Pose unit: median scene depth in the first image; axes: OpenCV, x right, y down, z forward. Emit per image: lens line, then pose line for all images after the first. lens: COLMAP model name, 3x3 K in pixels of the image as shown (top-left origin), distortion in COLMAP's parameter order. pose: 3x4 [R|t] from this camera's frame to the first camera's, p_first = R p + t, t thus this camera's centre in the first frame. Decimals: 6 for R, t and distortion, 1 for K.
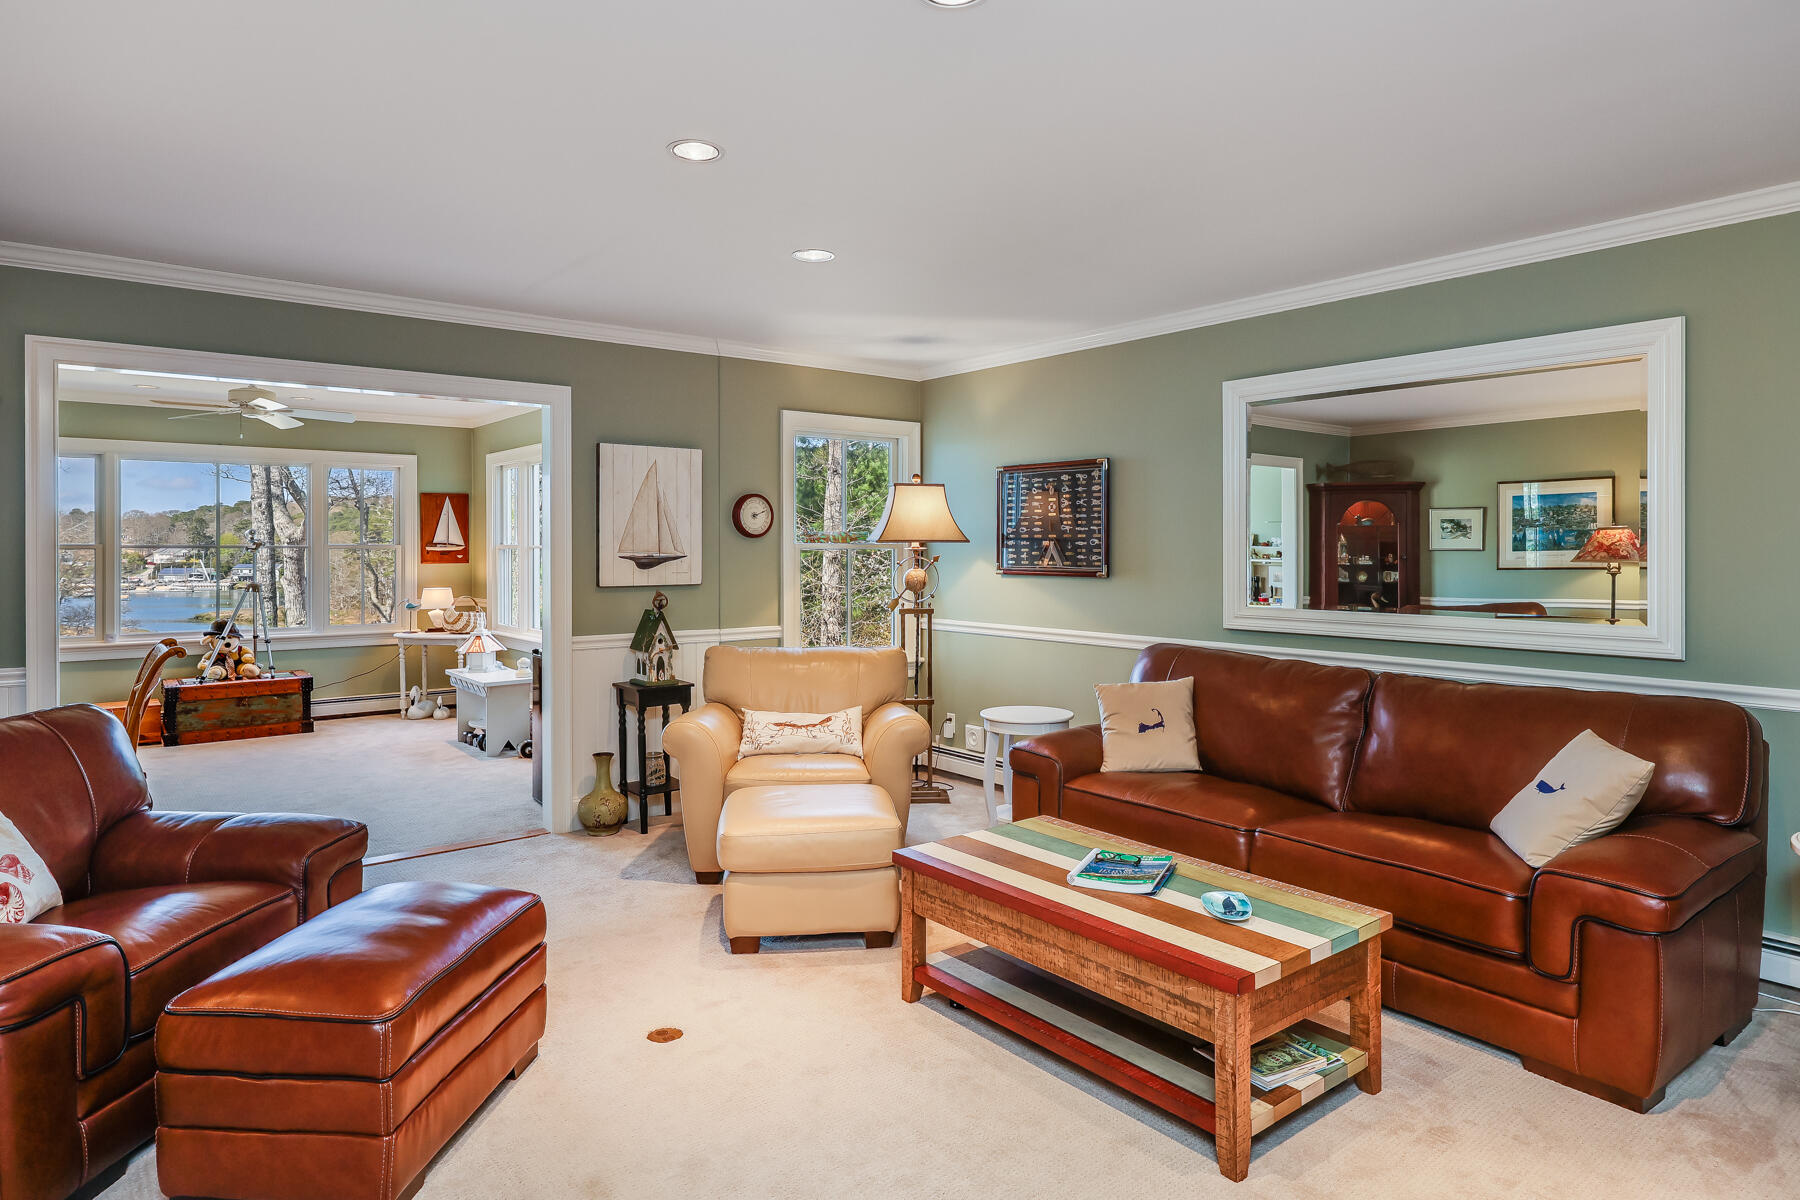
lens RADIAL K [[1044.1, 0, 900.6], [0, 1044.1, 558.0], [0, 0, 1]] dist [-0.000335, -0.000230]
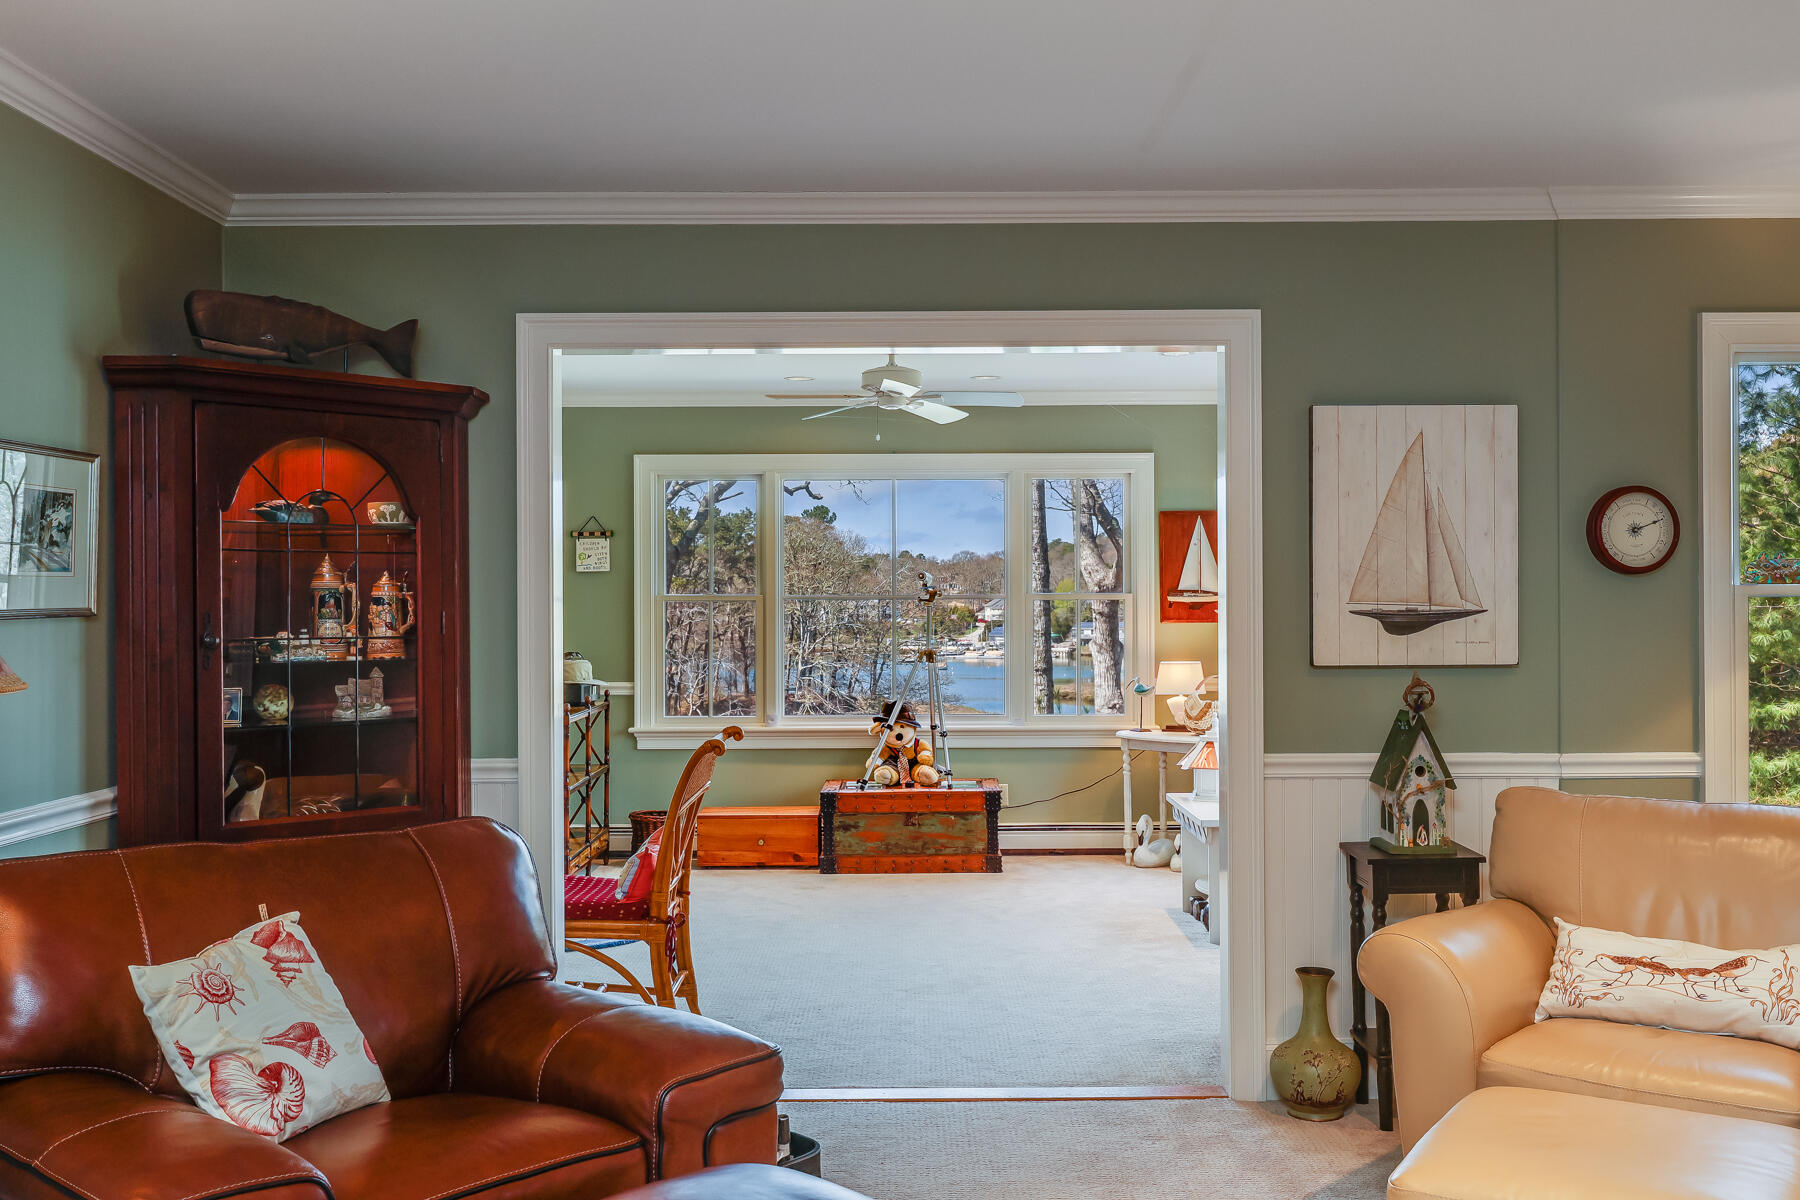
lens RADIAL K [[1688.4, 0, 900.0], [0, 1688.4, 600.0], [0, 0, 1]] dist [0.000466, -0.005837]
pose [[0.784583, -0.003264, -0.620015, 0.072278], [-0.002110, 0.999966, -0.007935, 0.000131], [0.620020, 0.007534, 0.784550, 0.125759]]
